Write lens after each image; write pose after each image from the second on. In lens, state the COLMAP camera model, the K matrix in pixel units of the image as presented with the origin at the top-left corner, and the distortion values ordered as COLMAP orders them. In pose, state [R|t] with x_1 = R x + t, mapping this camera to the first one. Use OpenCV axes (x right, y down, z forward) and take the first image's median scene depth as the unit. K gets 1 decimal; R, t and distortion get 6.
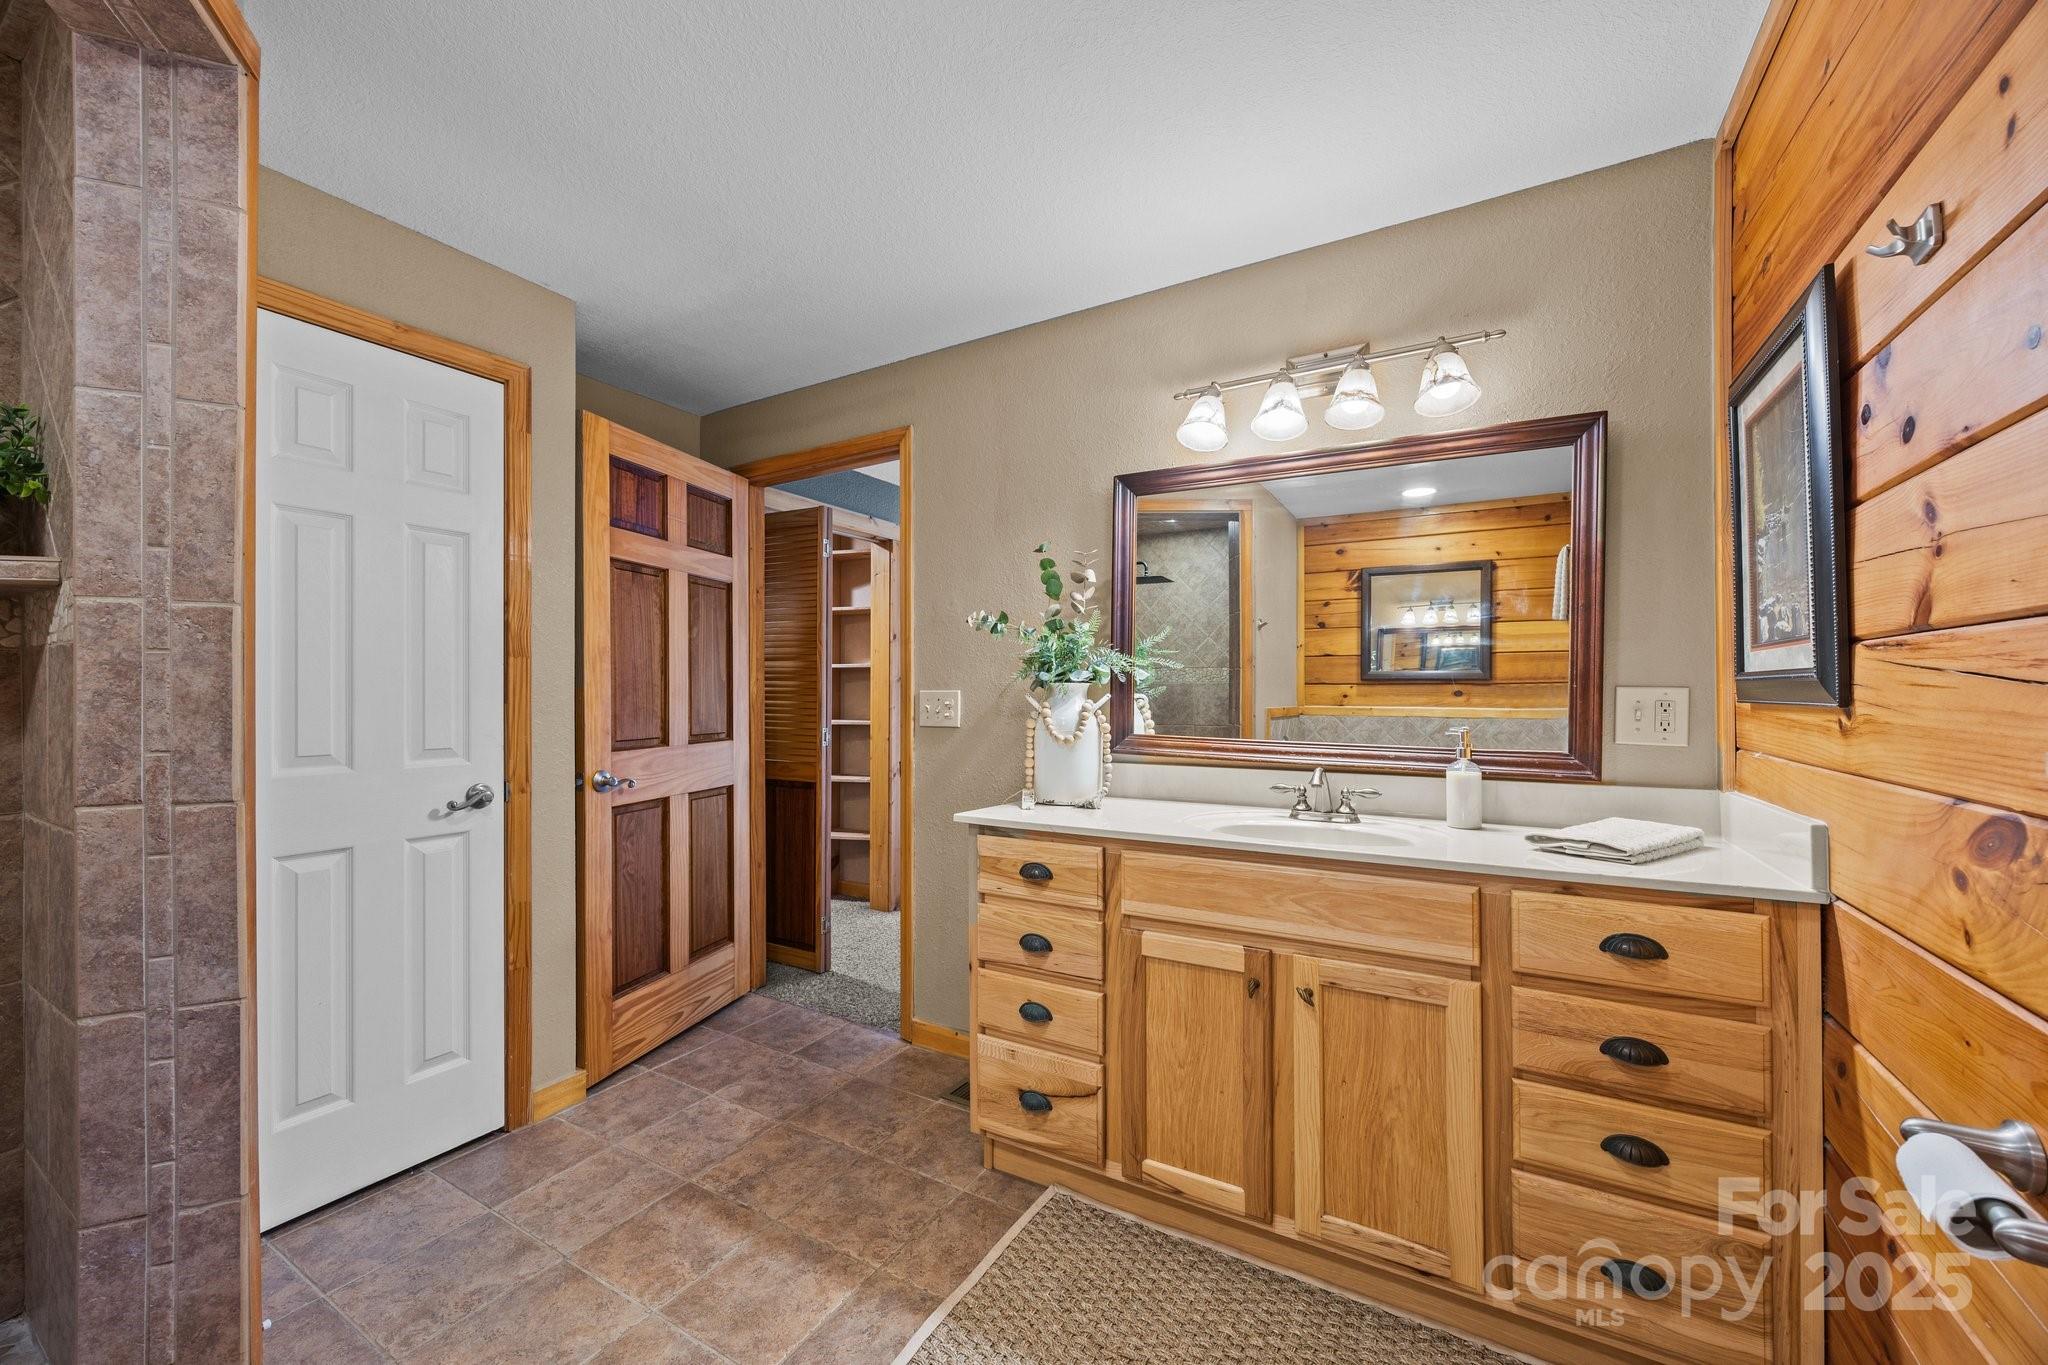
lens RADIAL K [[787.7, 0, 1017.8], [0, 787.7, 686.7], [0, 0, 1]] dist [0.001816, 0.000221]
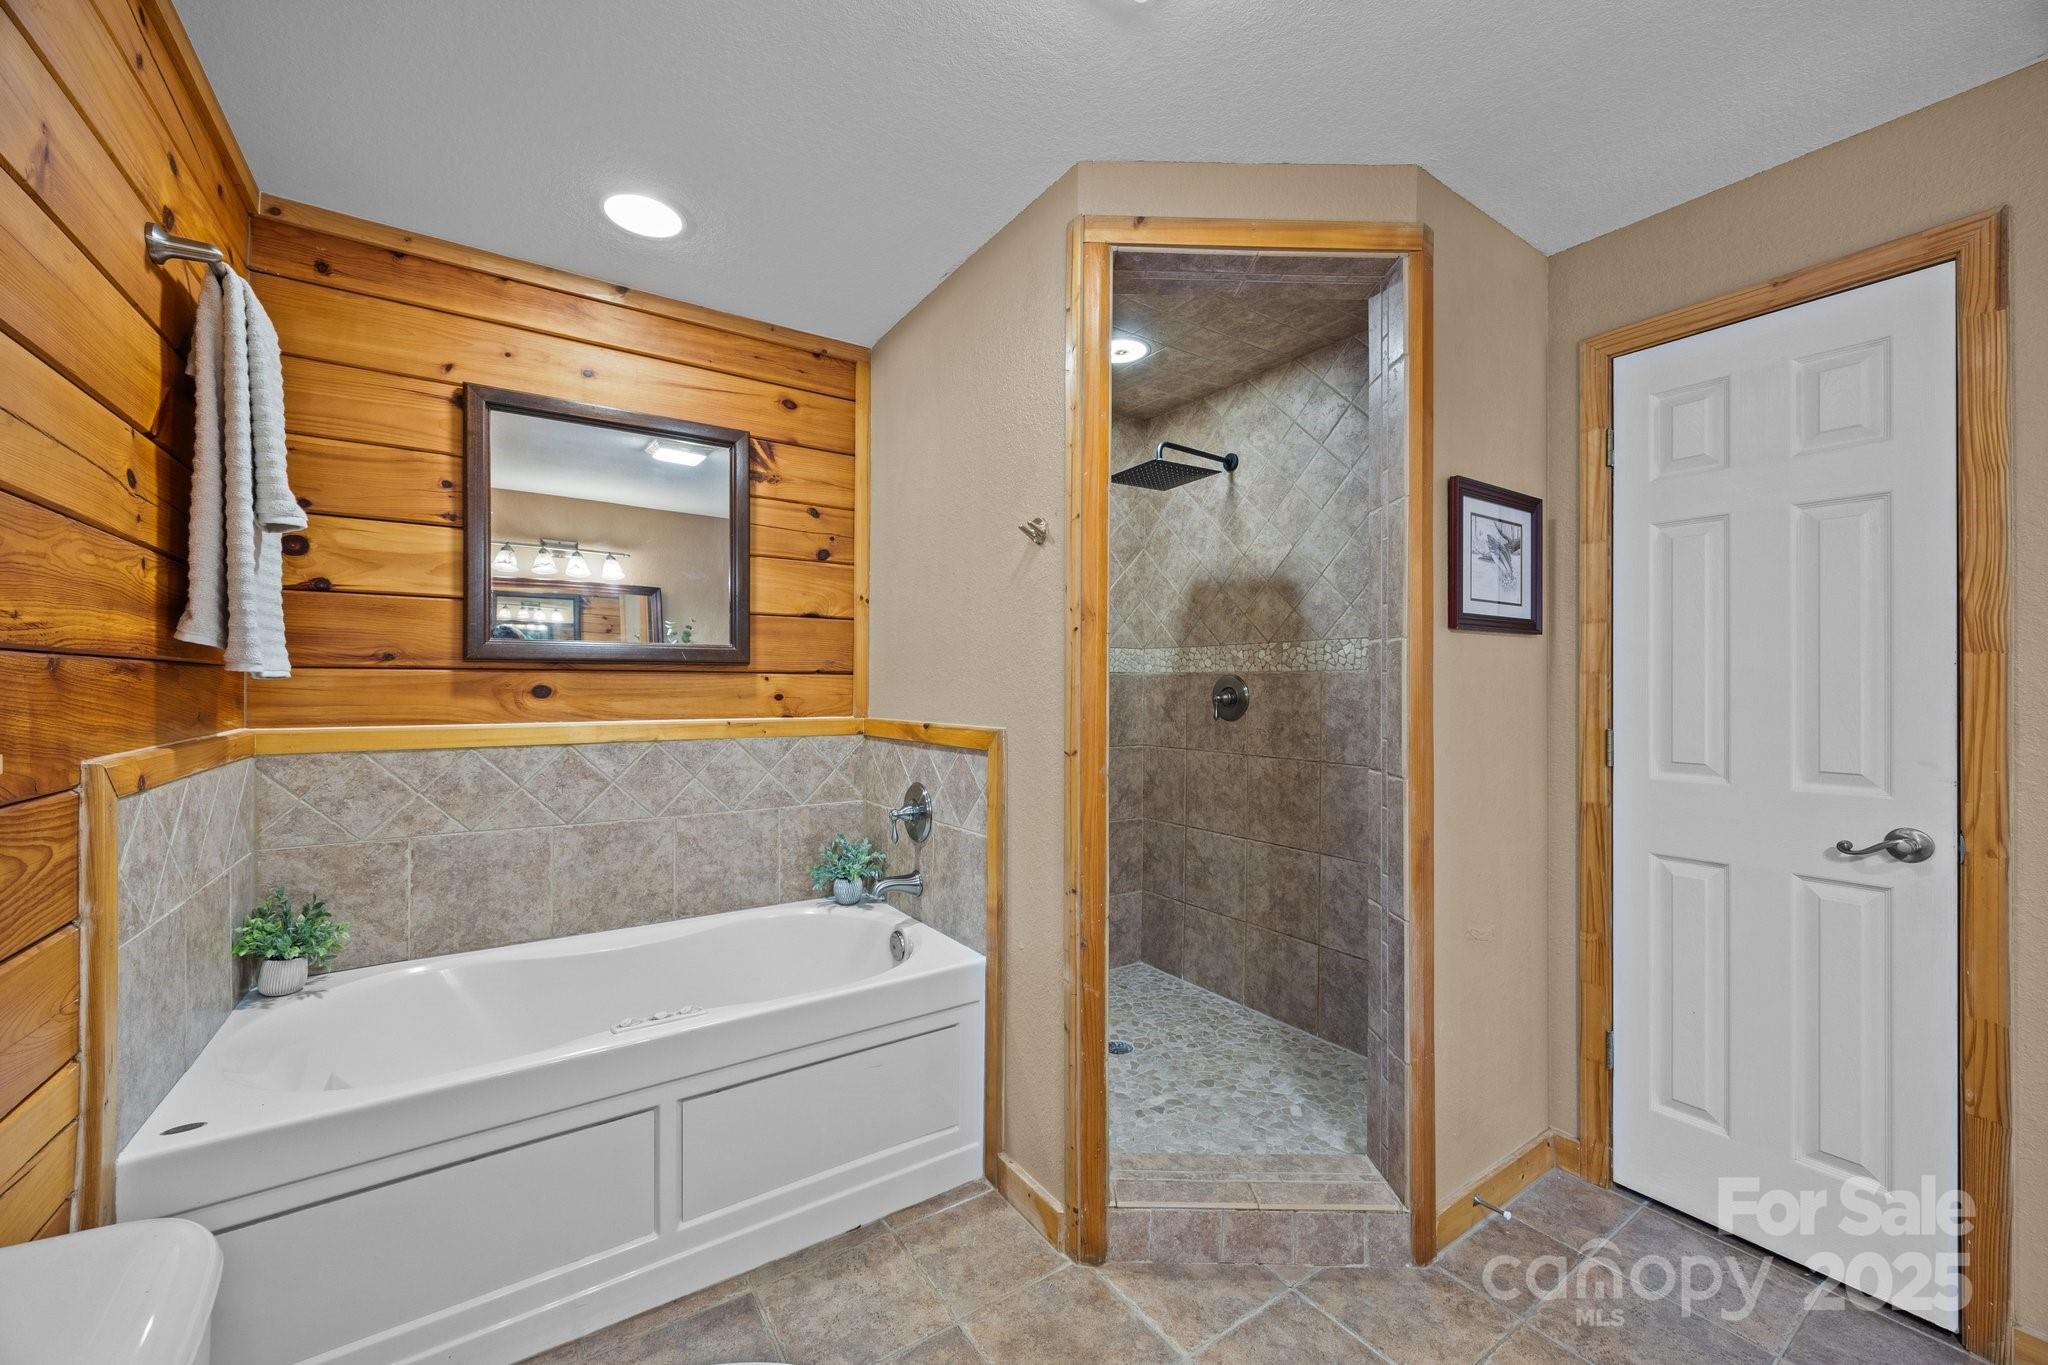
lens RADIAL K [[787.7, 0, 1017.0], [0, 787.7, 686.4], [0, 0, 1]] dist [0.001816, 0.000221]
pose [[-0.437339, -0.005180, -0.899282, 0.350229], [-0.000194, 0.999984, -0.005665, -0.004166], [0.899297, -0.002303, -0.437333, 0.594646]]
